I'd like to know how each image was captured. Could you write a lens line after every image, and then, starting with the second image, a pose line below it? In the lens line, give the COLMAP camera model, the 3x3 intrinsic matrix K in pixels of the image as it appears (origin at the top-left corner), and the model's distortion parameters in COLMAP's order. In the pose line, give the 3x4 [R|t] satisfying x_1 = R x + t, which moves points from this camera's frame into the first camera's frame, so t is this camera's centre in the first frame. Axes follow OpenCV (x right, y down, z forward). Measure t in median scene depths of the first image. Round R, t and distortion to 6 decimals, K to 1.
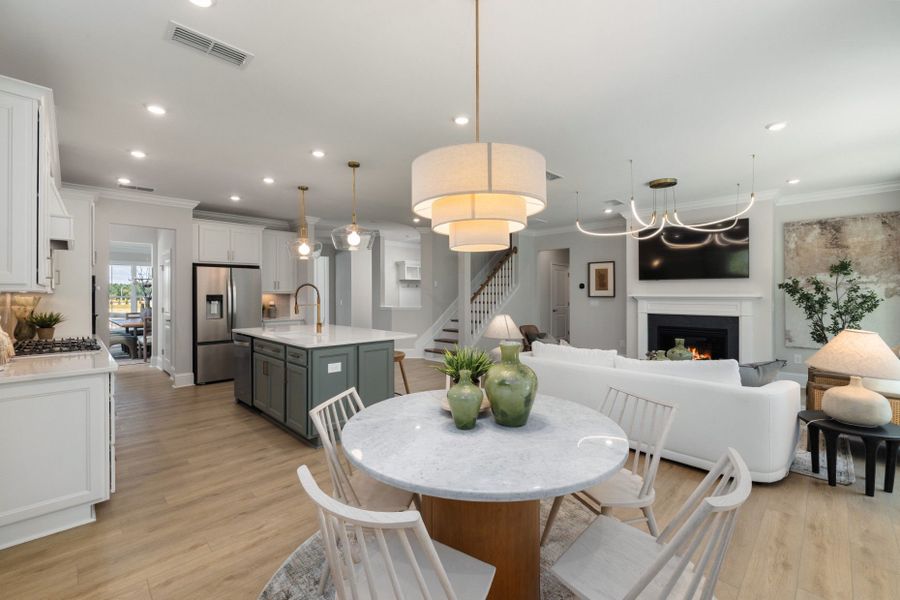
lens RADIAL K [[381.5, 0, 444.1], [0, 381.5, 293.7], [0, 0, 1]] dist [-0.000510, 0.000011]
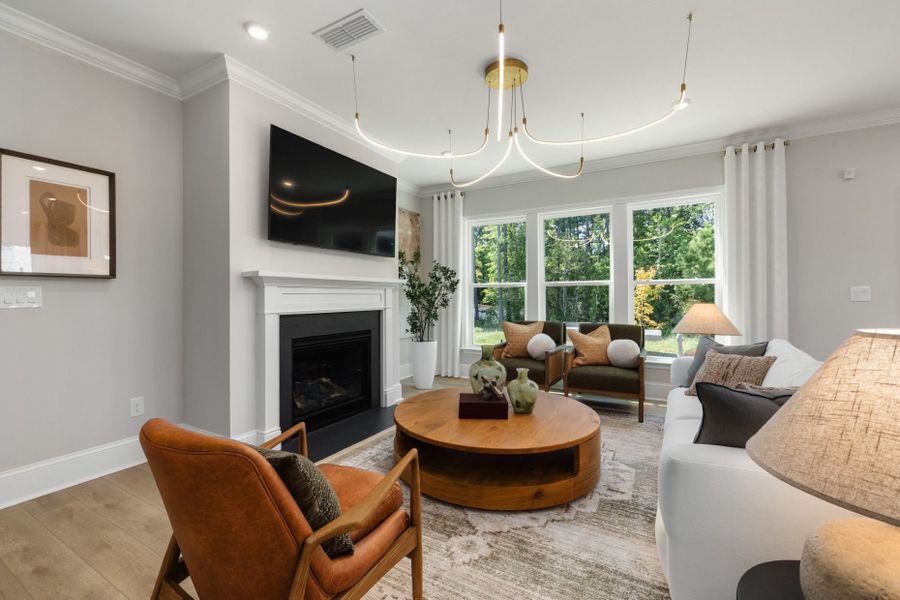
lens RADIAL K [[381.5, 0, 444.1], [0, 381.5, 293.7], [0, 0, 1]] dist [-0.000510, 0.000011]
pose [[-0.269939, 0.008255, 0.962842, 0.048232], [0.001781, 0.999966, -0.008074, 0.037885], [-0.962876, -0.000464, -0.269944, 1.148710]]
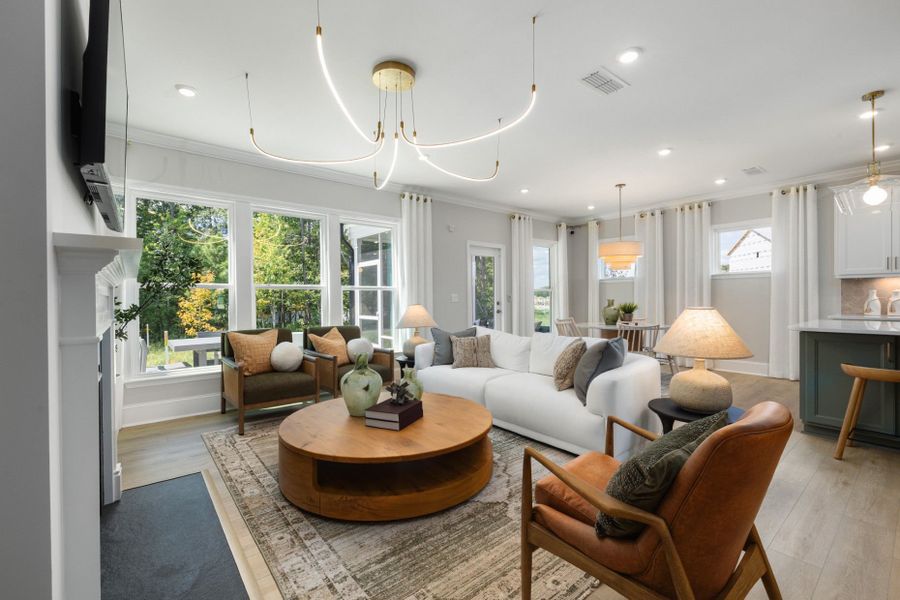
lens RADIAL K [[383.5, 0, 449.8], [0, 383.5, 296.6], [0, 0, 1]] dist [0.000859, 0.000066]
pose [[-0.994813, 0.011984, 0.101017, 0.413057], [0.011370, 0.999913, -0.006650, 0.037860], [-0.101088, -0.005467, -0.994862, 1.452090]]
